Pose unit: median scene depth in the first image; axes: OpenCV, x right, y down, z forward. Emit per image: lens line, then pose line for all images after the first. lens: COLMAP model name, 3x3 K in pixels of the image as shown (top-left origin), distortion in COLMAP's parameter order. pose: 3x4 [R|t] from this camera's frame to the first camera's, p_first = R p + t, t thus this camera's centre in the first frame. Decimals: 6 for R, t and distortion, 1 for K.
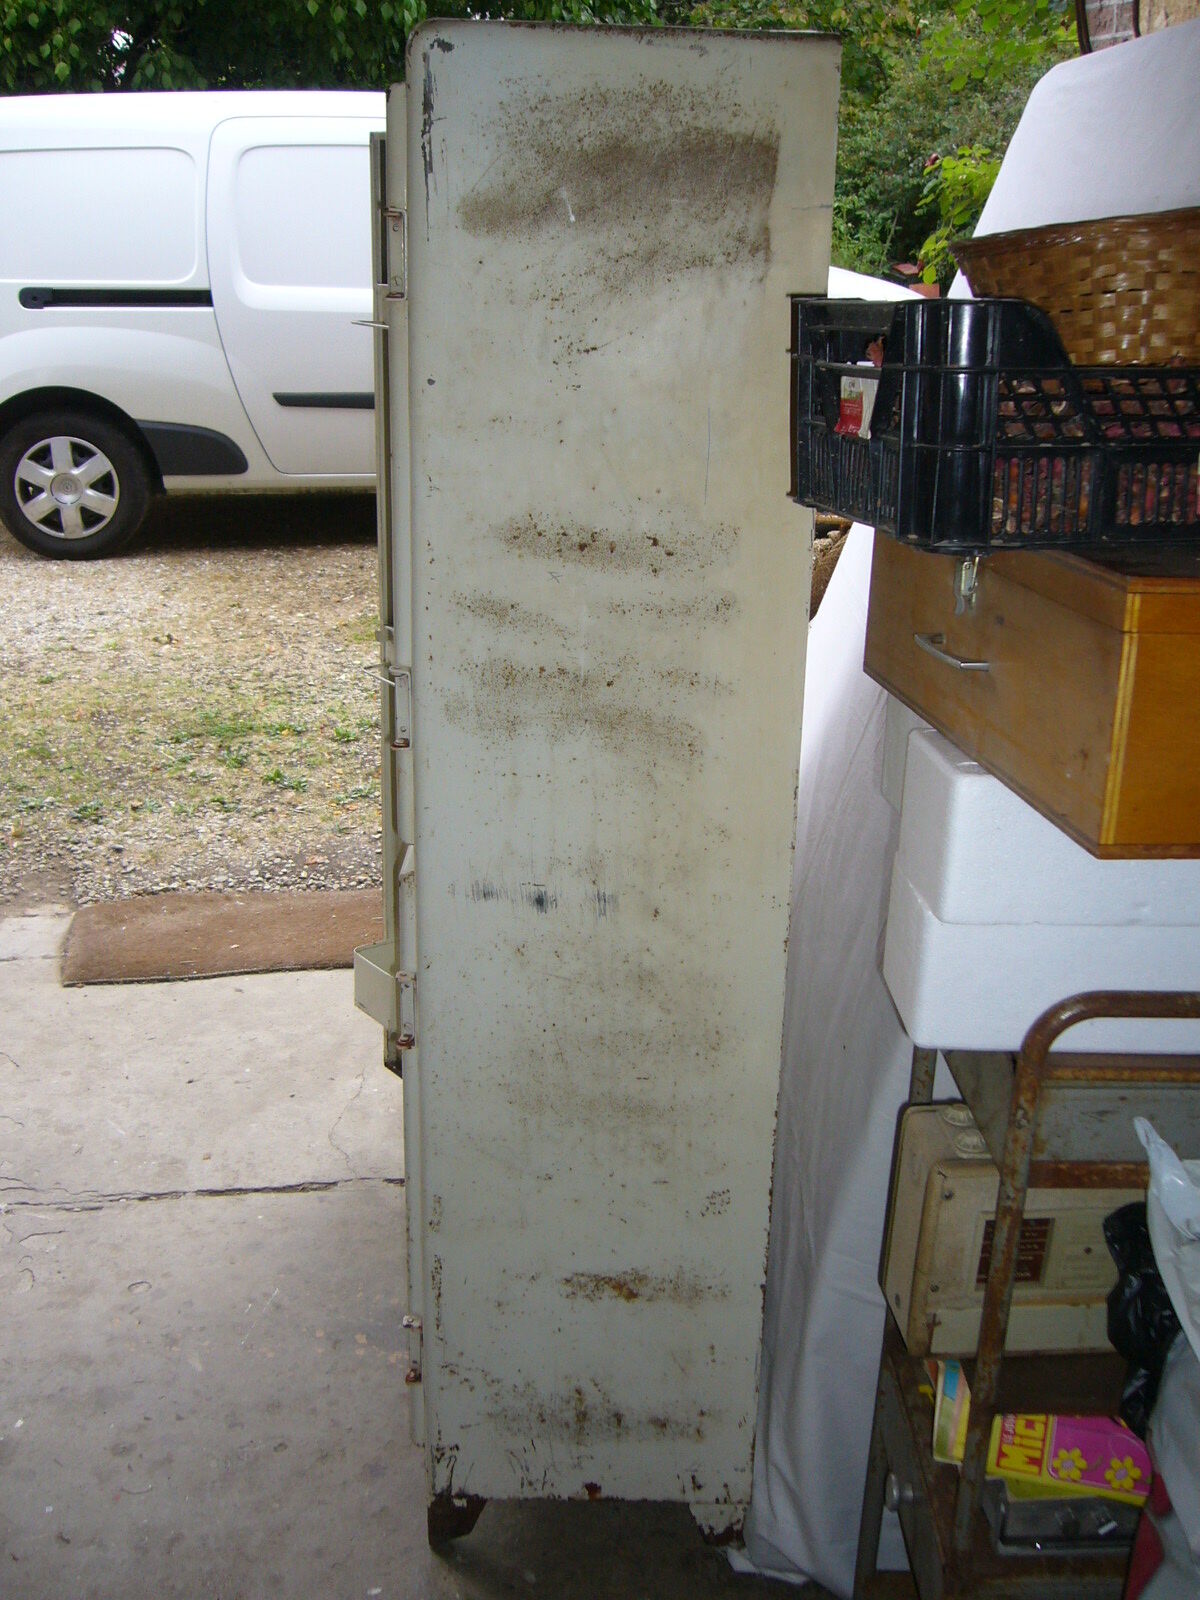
lens RADIAL K [[1695.0, 0, 612.2], [0, 1695.0, 833.7], [0, 0, 1]] dist [-0.065540, 0.000000]
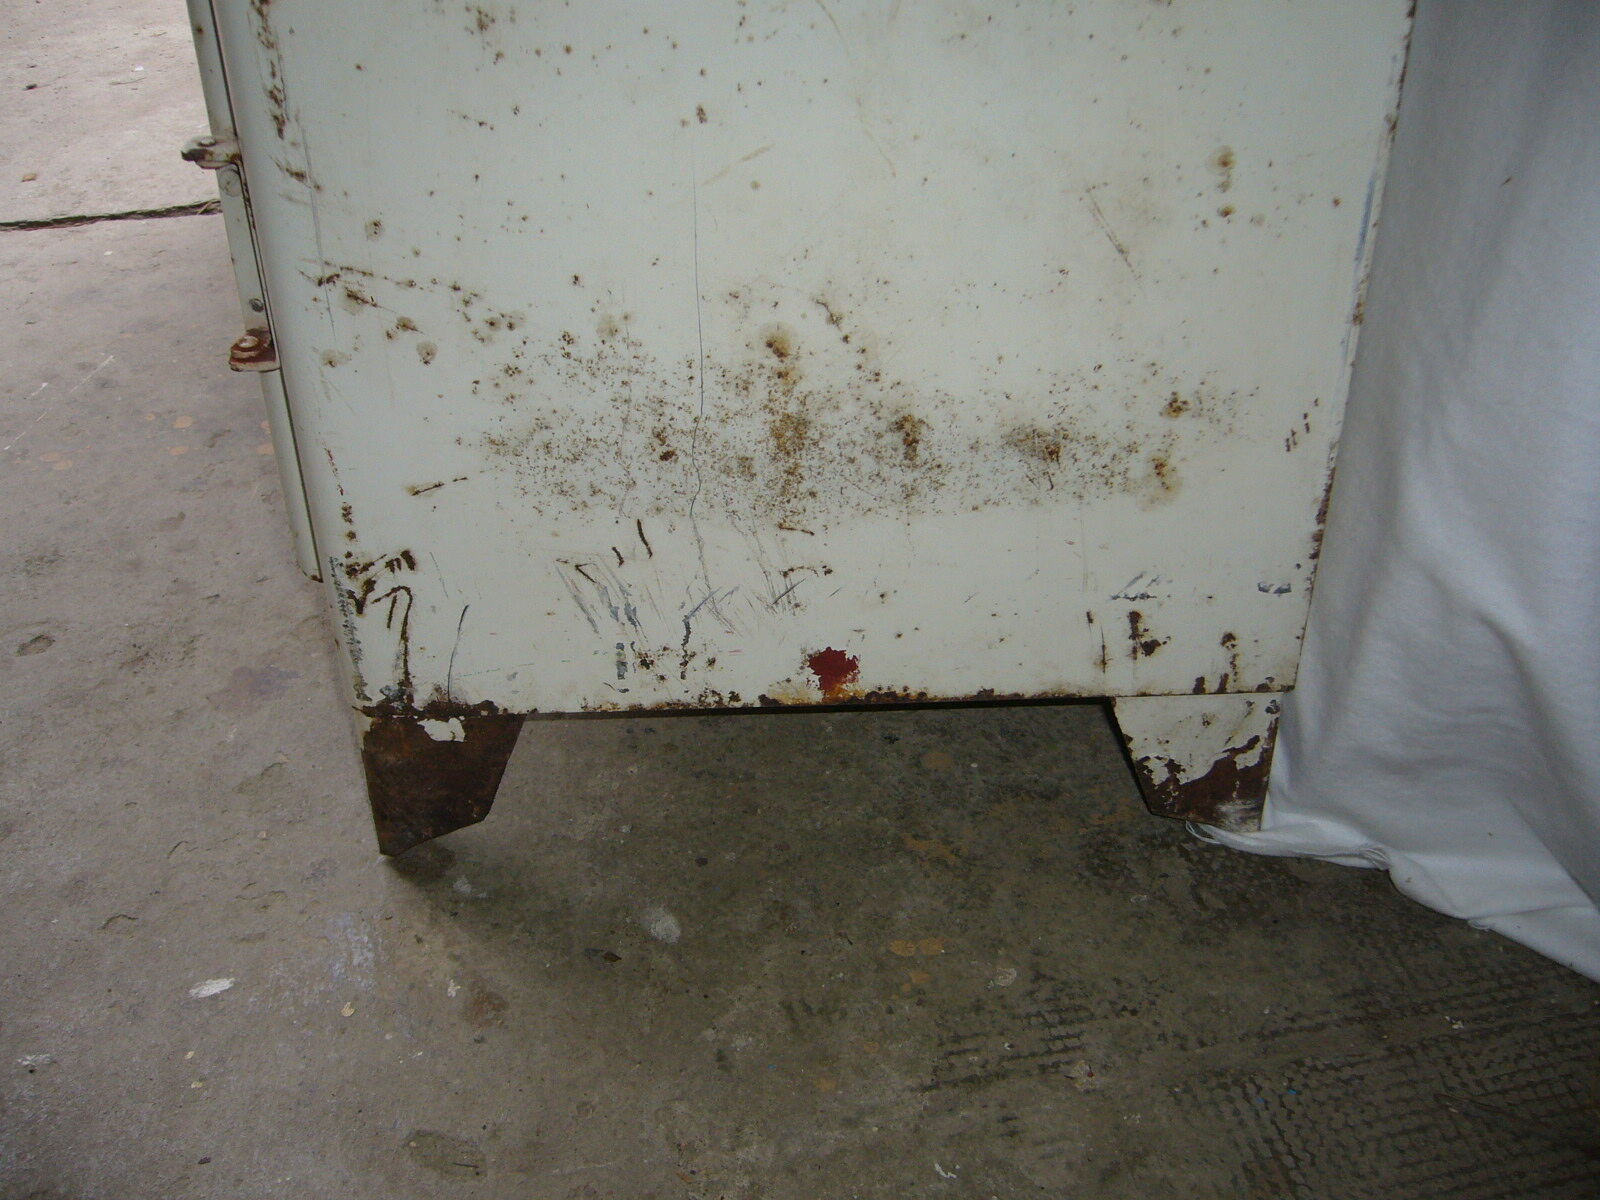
lens RADIAL K [[1695.0, 0, 800.1], [0, 1695.0, 598.7], [0, 0, 1]] dist [-0.065540, 0.000000]
pose [[0.998803, -0.048173, 0.008509, -0.020175], [0.044626, 0.968523, 0.244892, 0.293634], [-0.020038, -0.244219, 0.969513, 0.675111]]
